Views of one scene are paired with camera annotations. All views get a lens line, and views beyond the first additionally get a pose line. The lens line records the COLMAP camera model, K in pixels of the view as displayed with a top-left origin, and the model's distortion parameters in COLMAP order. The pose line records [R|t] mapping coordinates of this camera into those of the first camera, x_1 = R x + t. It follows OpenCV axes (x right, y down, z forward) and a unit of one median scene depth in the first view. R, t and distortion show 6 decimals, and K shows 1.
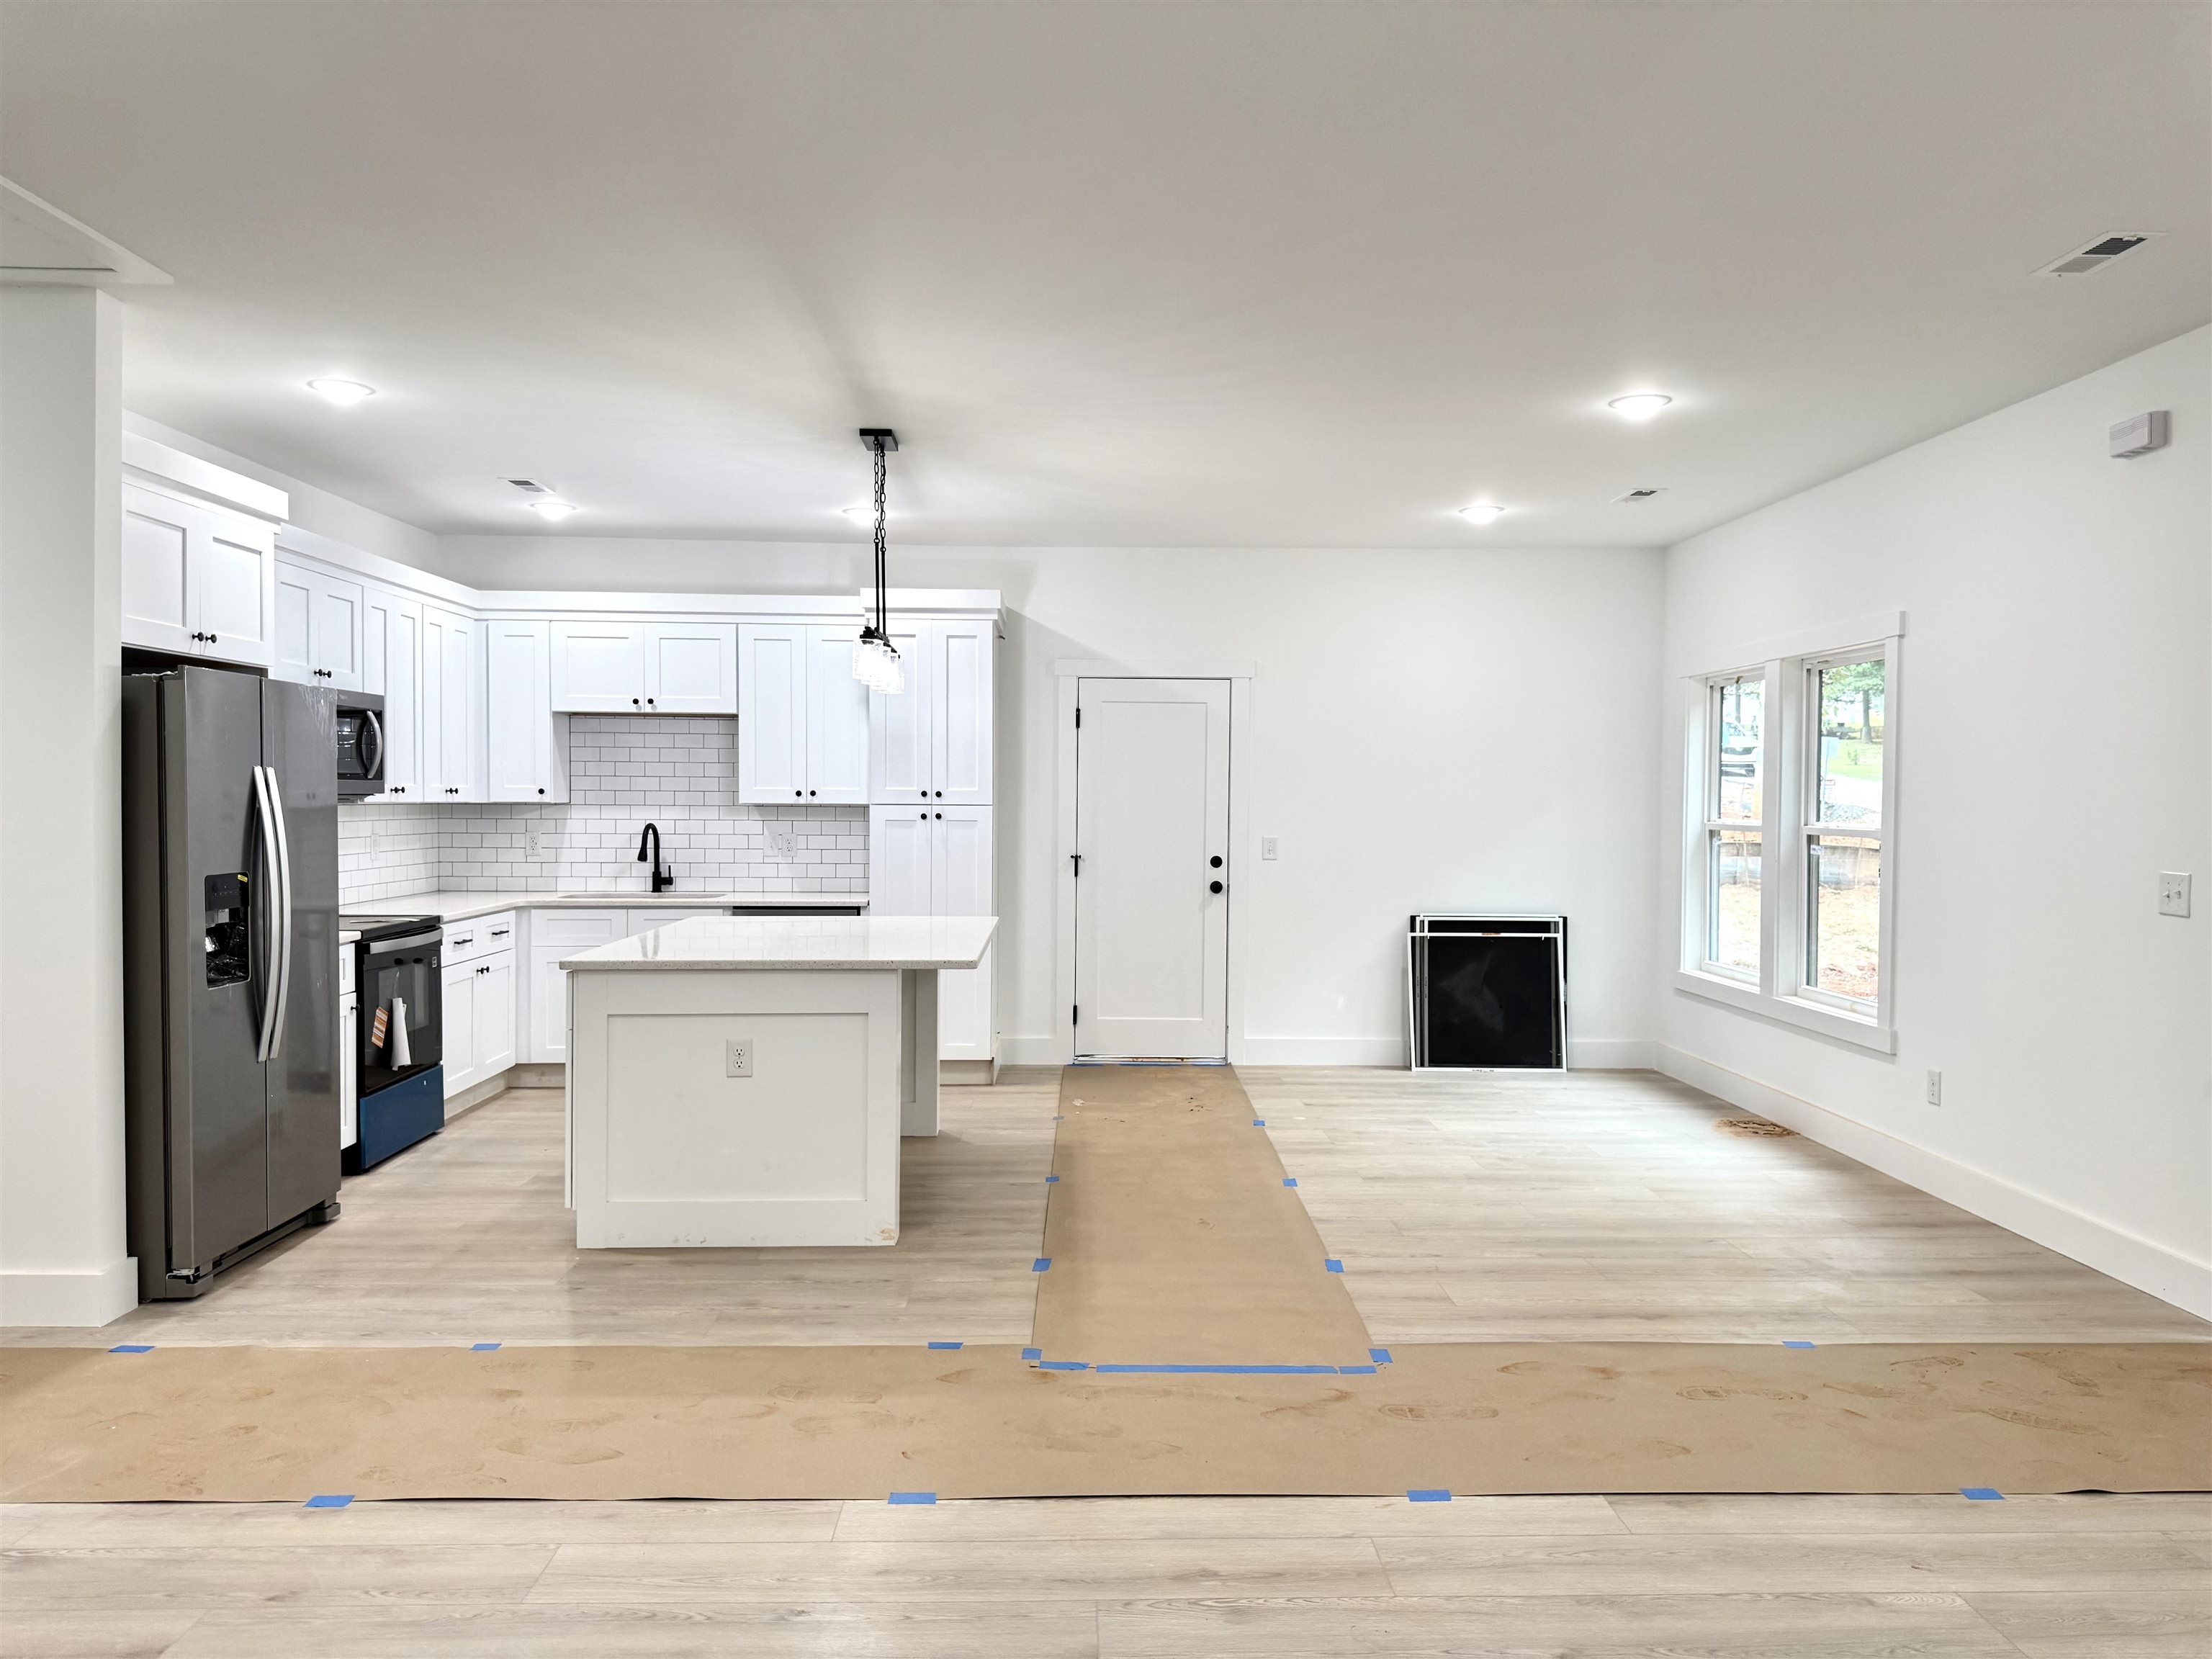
lens RADIAL K [[1545.3, 0, 1107.0], [0, 1545.3, 827.1], [0, 0, 1]] dist [0.001771, -0.000032]
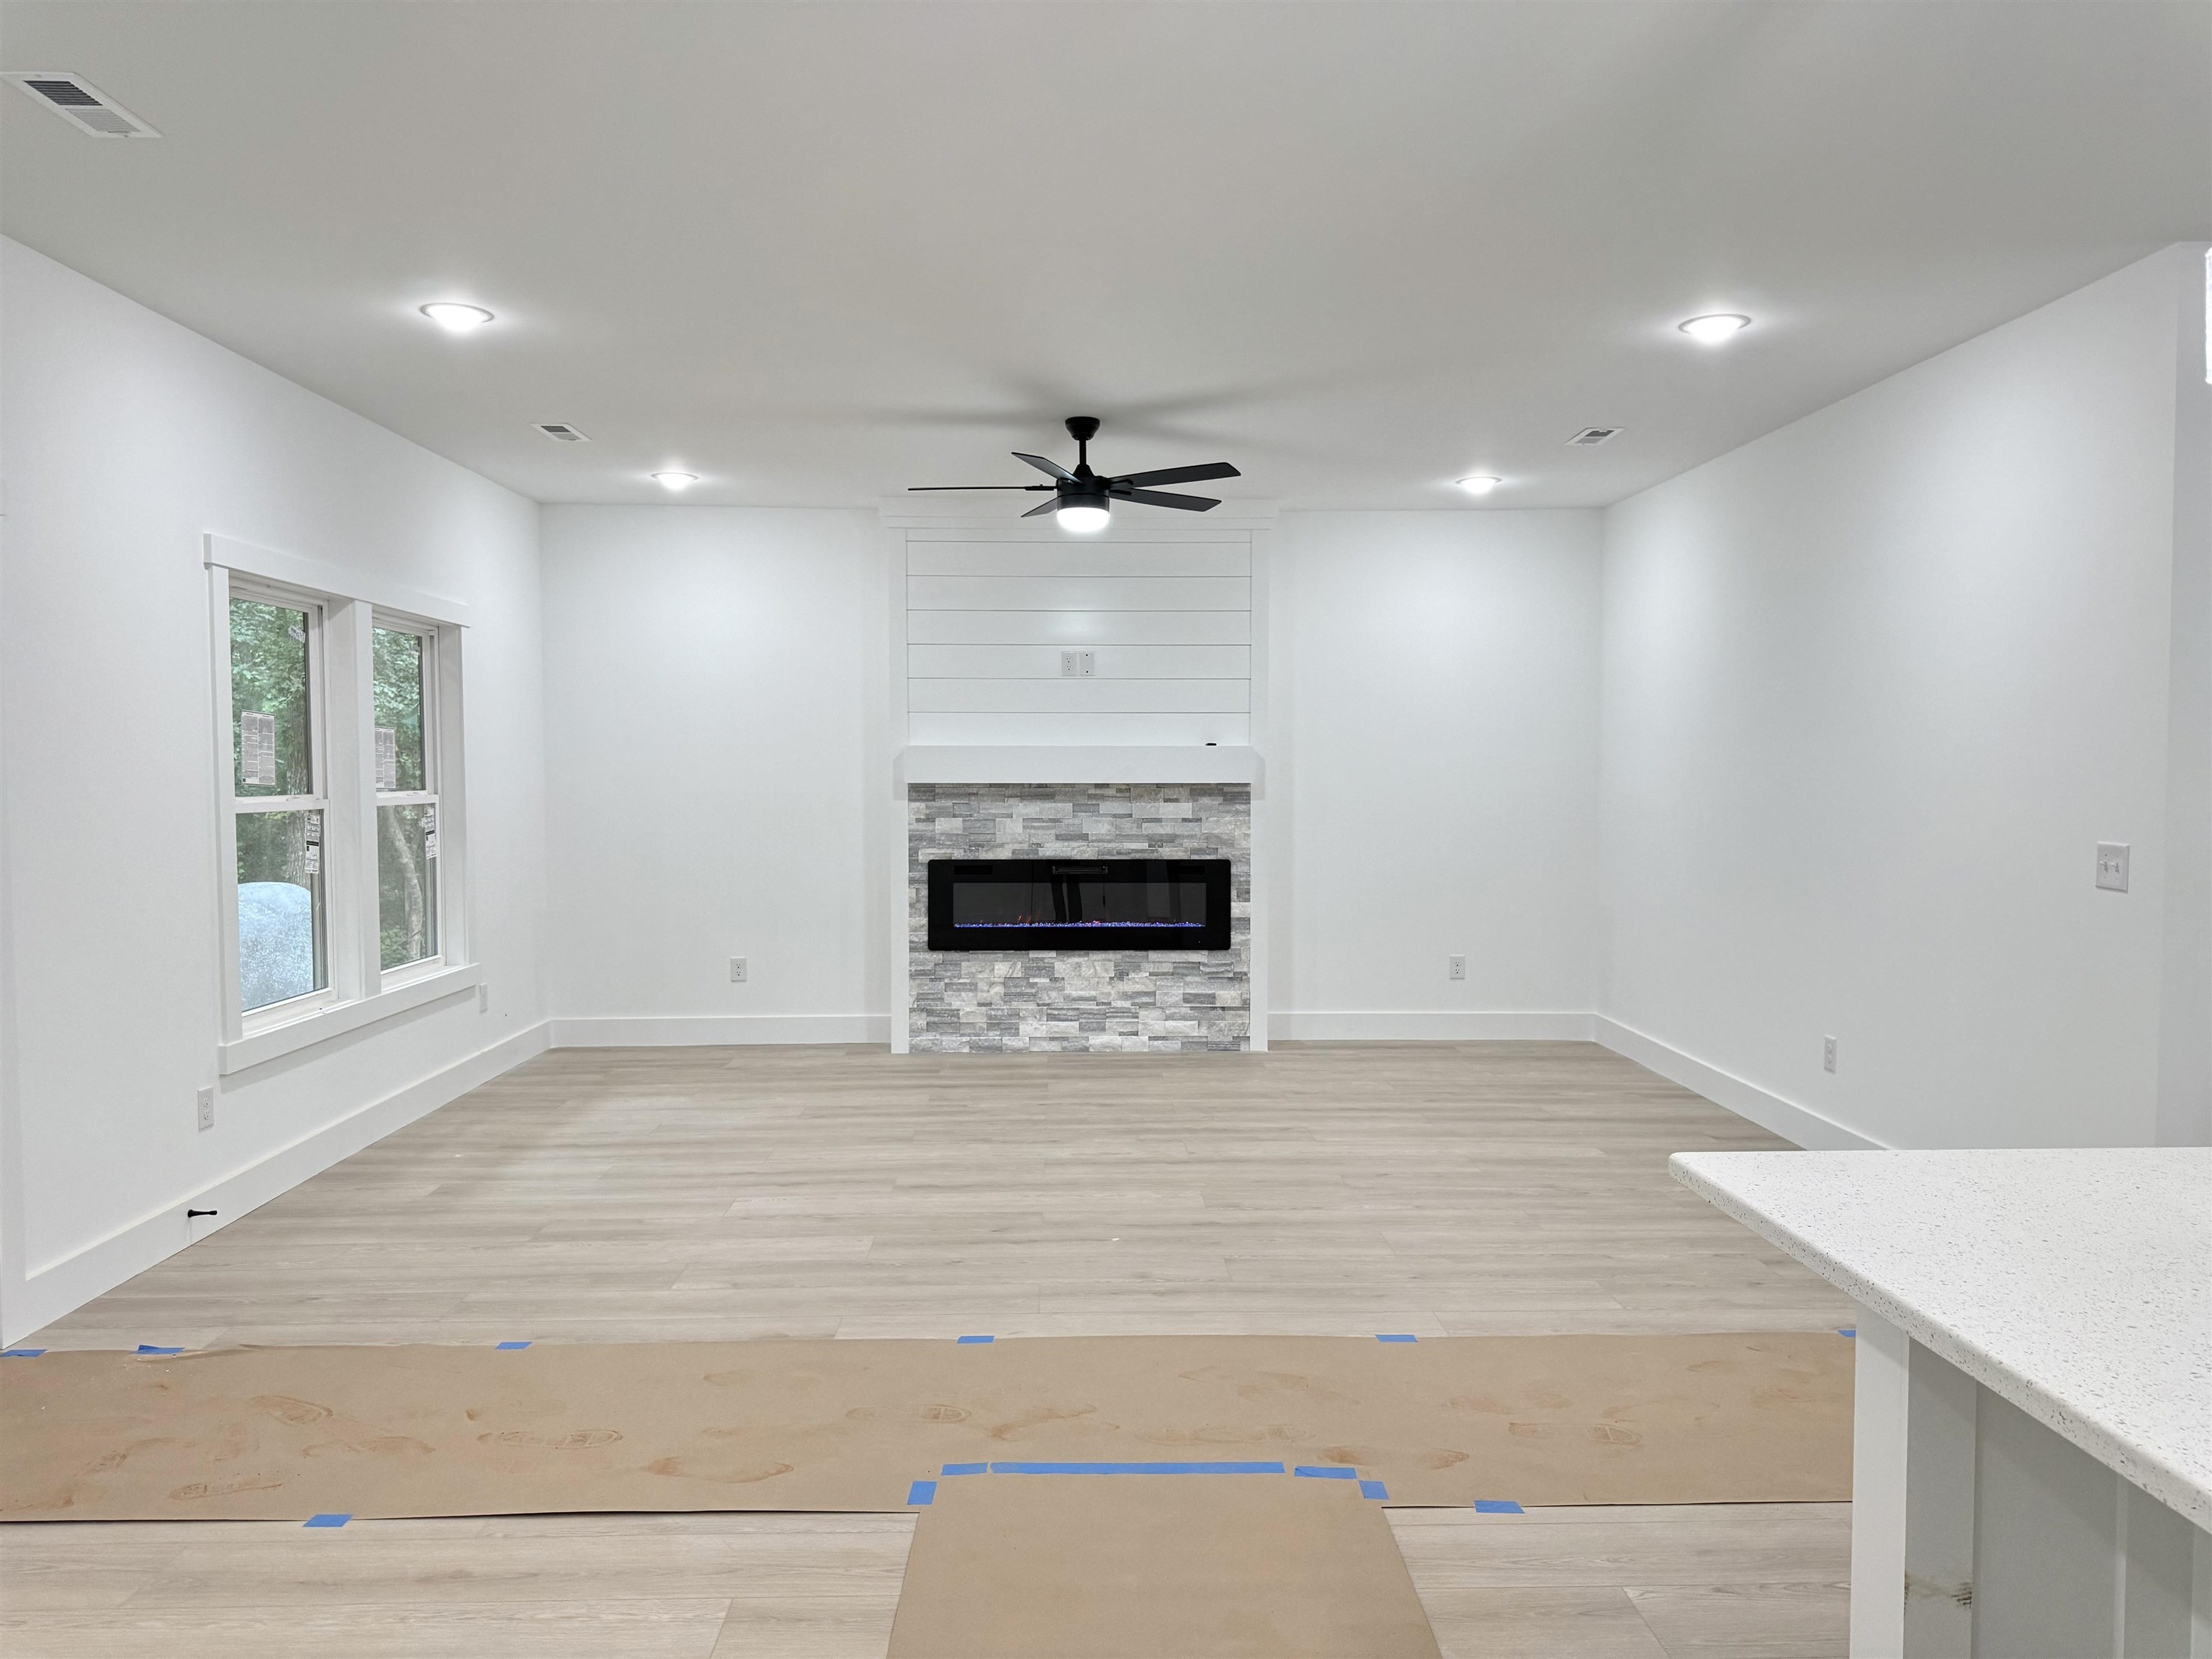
lens RADIAL K [[1545.3, 0, 1105.0], [0, 1545.3, 831.3], [0, 0, 1]] dist [0.001771, -0.000032]
pose [[-0.999983, -0.002639, -0.005228, 0.114278], [-0.002948, 0.998183, 0.060185, -0.042141], [0.005060, 0.060199, -0.998174, 2.201819]]
